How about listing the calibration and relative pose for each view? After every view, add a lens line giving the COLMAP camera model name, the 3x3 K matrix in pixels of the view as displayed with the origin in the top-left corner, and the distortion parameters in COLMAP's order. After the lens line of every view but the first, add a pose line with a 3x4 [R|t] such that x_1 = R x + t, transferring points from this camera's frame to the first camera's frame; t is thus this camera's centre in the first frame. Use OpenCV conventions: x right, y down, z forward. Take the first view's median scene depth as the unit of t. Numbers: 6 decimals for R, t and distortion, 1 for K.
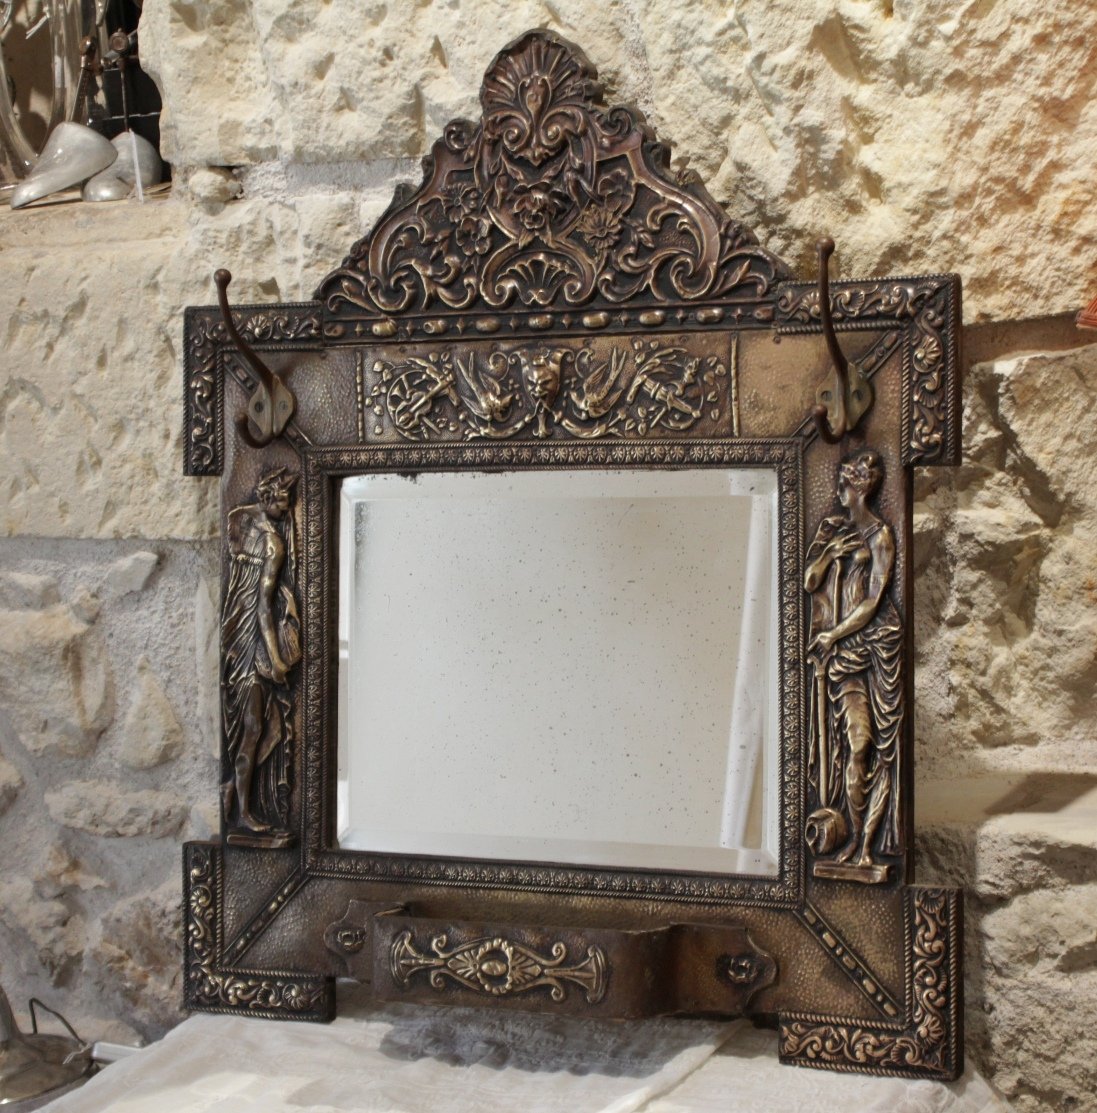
lens RADIAL K [[2878.0, 0, 507.1], [0, 2878.0, 654.9], [0, 0, 1]] dist [-0.064822, 0.000000]
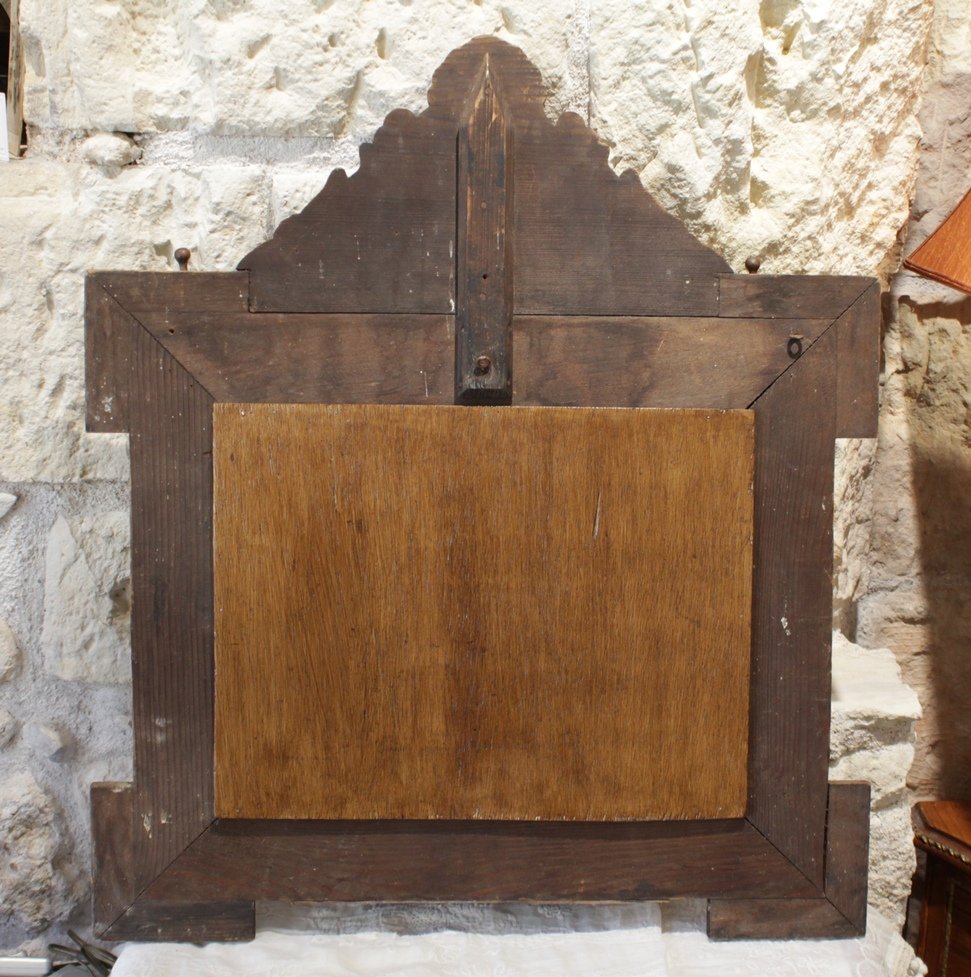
lens RADIAL K [[1654.9, 0, 475.7], [0, 1654.9, 512.6], [0, 0, 1]] dist [-0.123984, 0.000000]
pose [[0.857154, -0.039091, 0.513574, -0.335229], [0.020001, 0.998890, 0.042649, -0.059885], [-0.514671, -0.026285, 0.856985, 0.461627]]
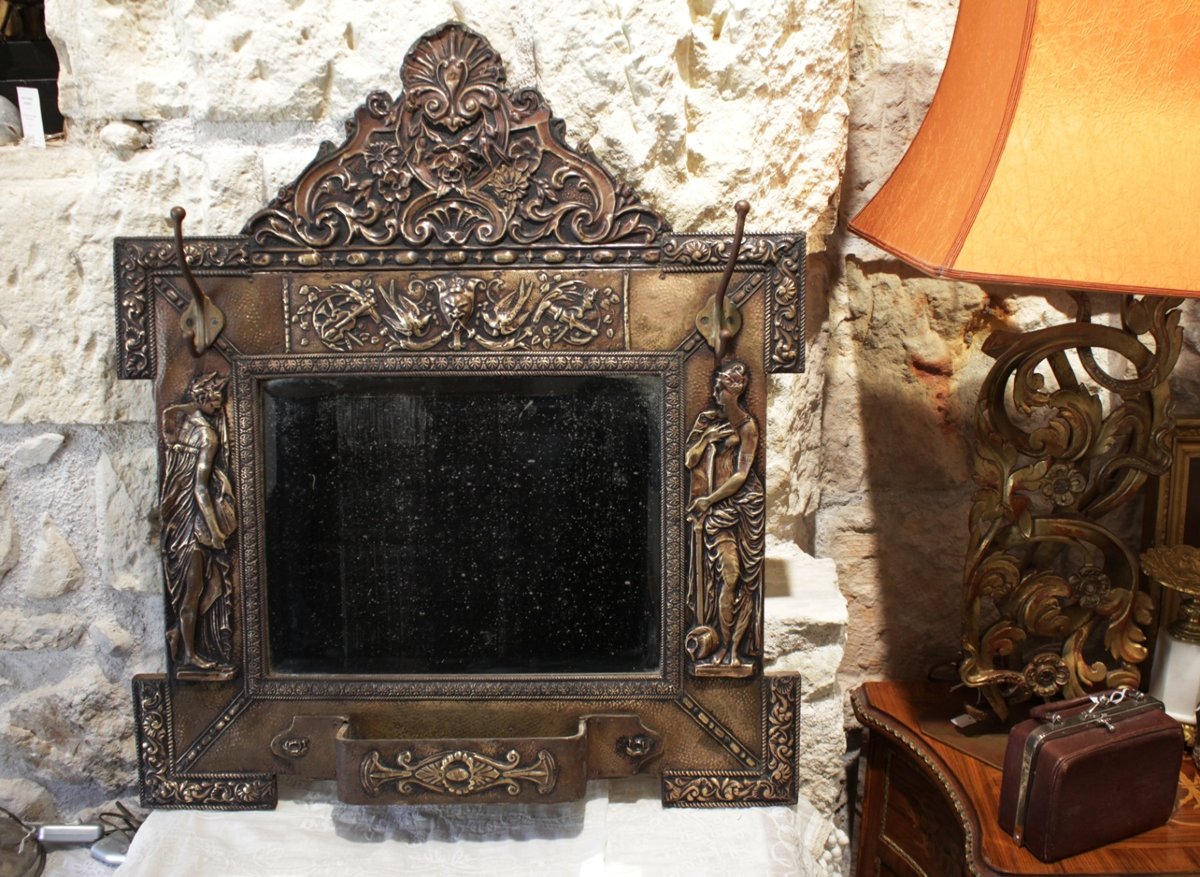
lens RADIAL K [[1201.4, 0, 624.4], [0, 1201.4, 452.1], [0, 0, 1]] dist [-0.142372, 0.000000]
pose [[0.861505, -0.058929, 0.504318, -0.194818], [0.025102, 0.996971, 0.073614, -0.068585], [-0.507128, -0.050760, 0.860375, 0.520005]]
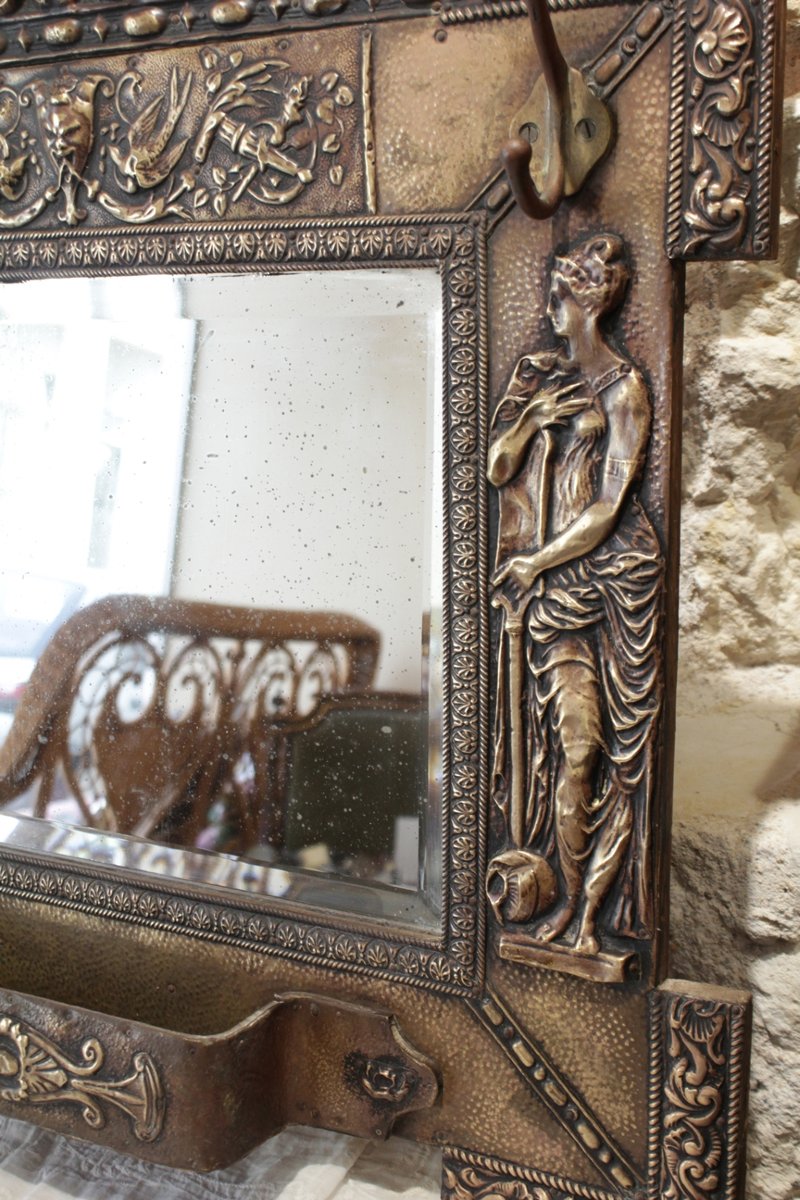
lens RADIAL K [[1540.3, 0, 353.8], [0, 1540.3, 605.0], [0, 0, 1]] dist [-0.070460, 0.000000]
pose [[0.999944, -0.005146, 0.009268, 0.071436], [0.003908, 0.991651, 0.128889, -0.036597], [-0.009854, -0.128845, 0.991616, 0.670199]]
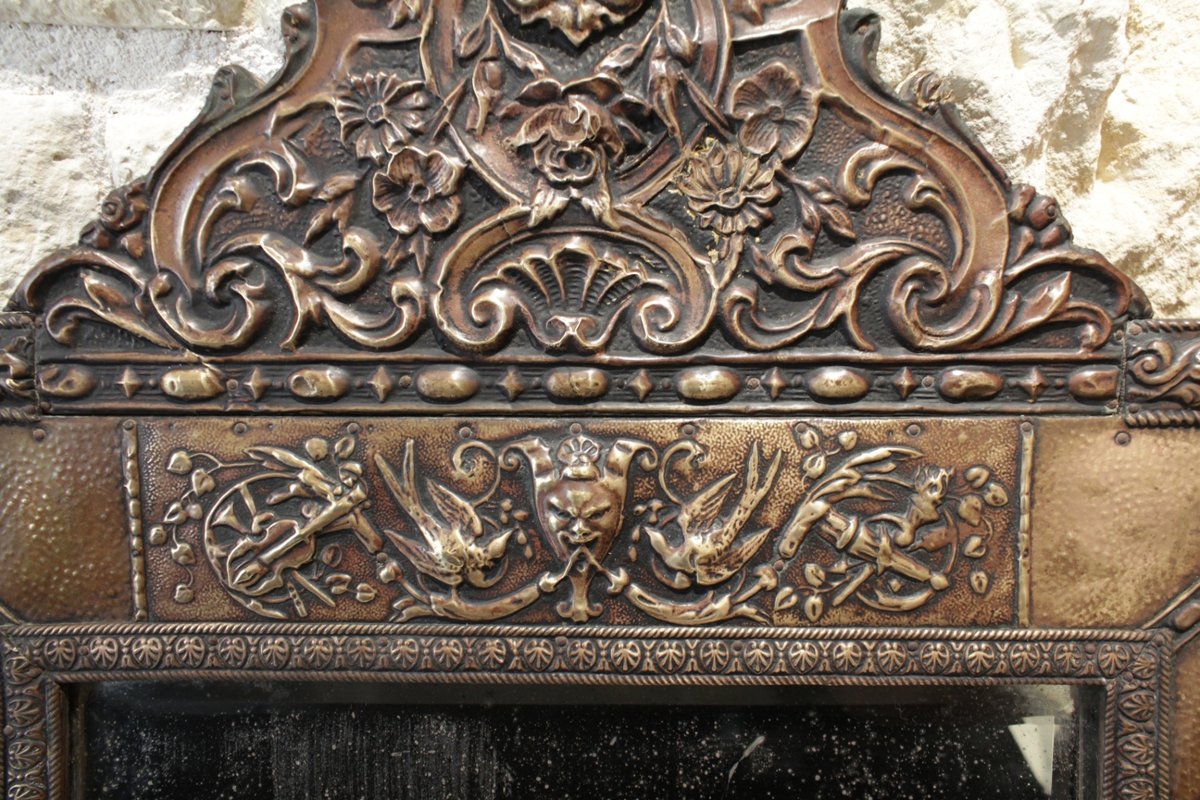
lens RADIAL K [[1031.7, 0, 607.7], [0, 1031.7, 403.0], [0, 0, 1]] dist [-0.115497, 0.027672]
pose [[0.875631, -0.041849, 0.481165, -0.066121], [0.020094, 0.998533, 0.050280, -0.122596], [-0.482563, -0.034358, 0.875187, 0.863758]]
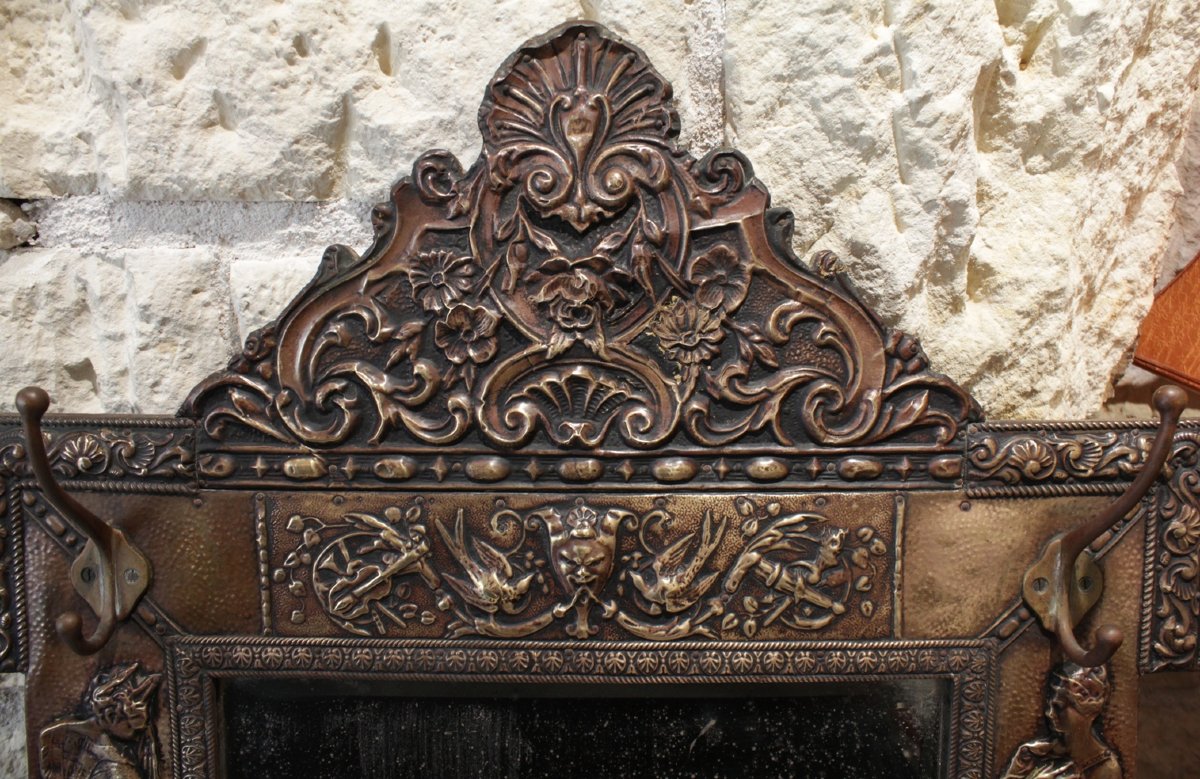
lens RADIAL K [[1018.9, 0, 604.0], [0, 1018.9, 377.9], [0, 0, 1]] dist [-0.192991, 0.160585]
pose [[0.870204, -0.028185, 0.491885, -0.099121], [0.020514, 0.999569, 0.020982, -0.143468], [-0.492265, -0.008168, 0.870407, 0.807684]]
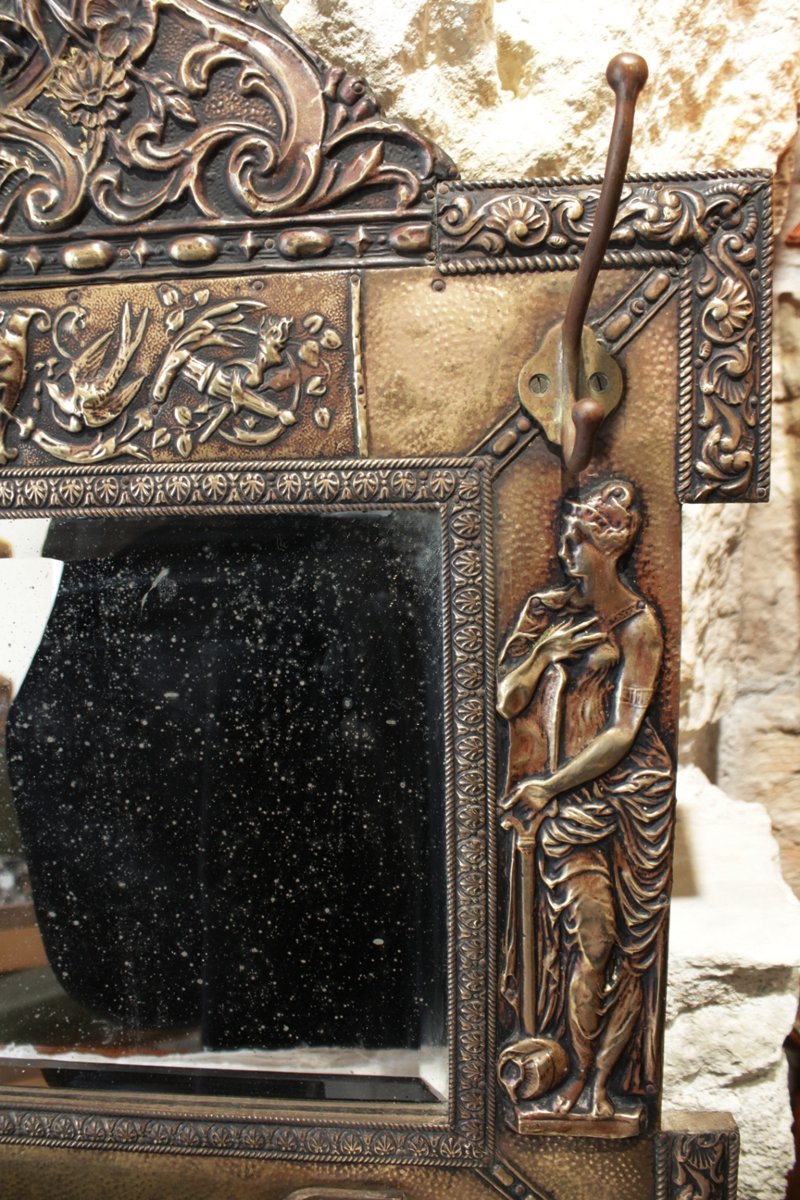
lens RADIAL K [[1031.7, 0, 370.2], [0, 1031.7, 593.3], [0, 0, 1]] dist [-0.115497, 0.027672]
pose [[0.910730, -0.087120, 0.403709, -0.004875], [0.044408, 0.992488, 0.113998, -0.070575], [-0.410608, -0.085893, 0.907758, 0.793348]]
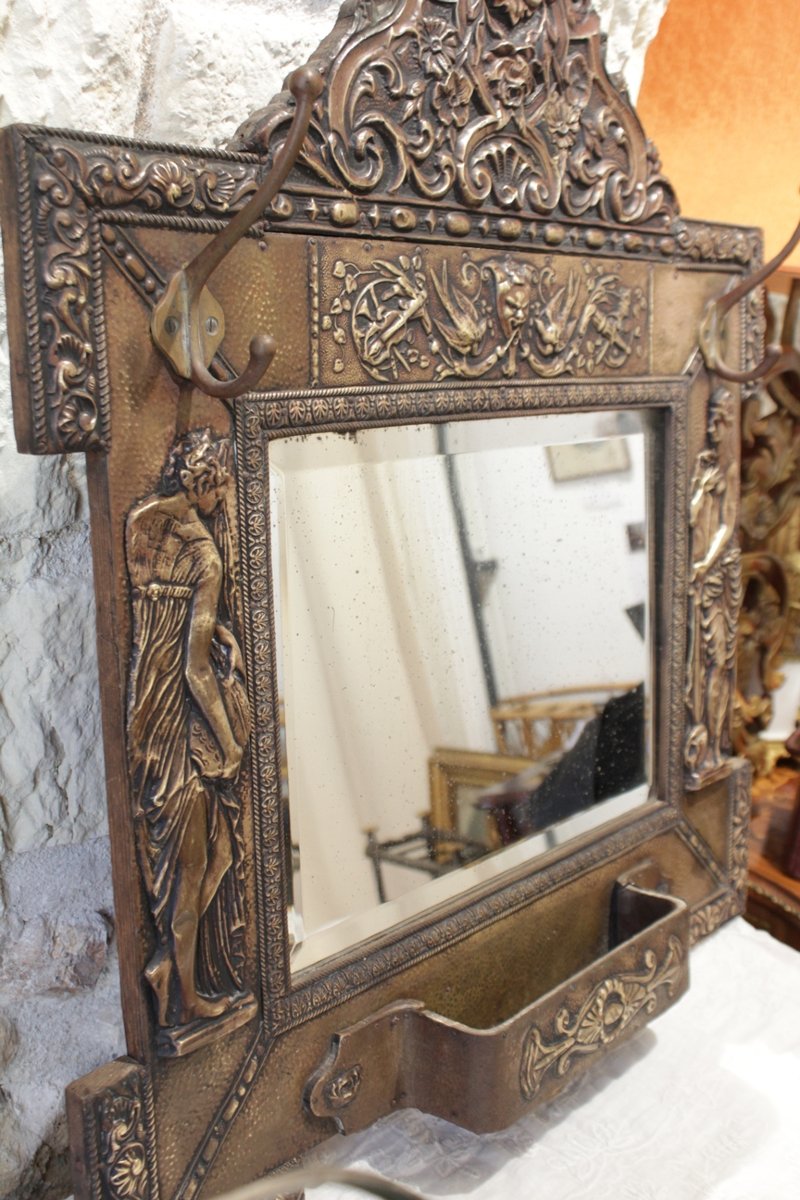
lens RADIAL K [[1309.7, 0, 379.1], [0, 1309.7, 618.8], [0, 0, 1]] dist [-0.093701, 0.000000]
pose [[0.220480, -0.184759, 0.957733, -0.362129], [0.073511, 0.982251, 0.172566, -0.075840], [-0.972617, 0.032356, 0.230149, 0.971532]]
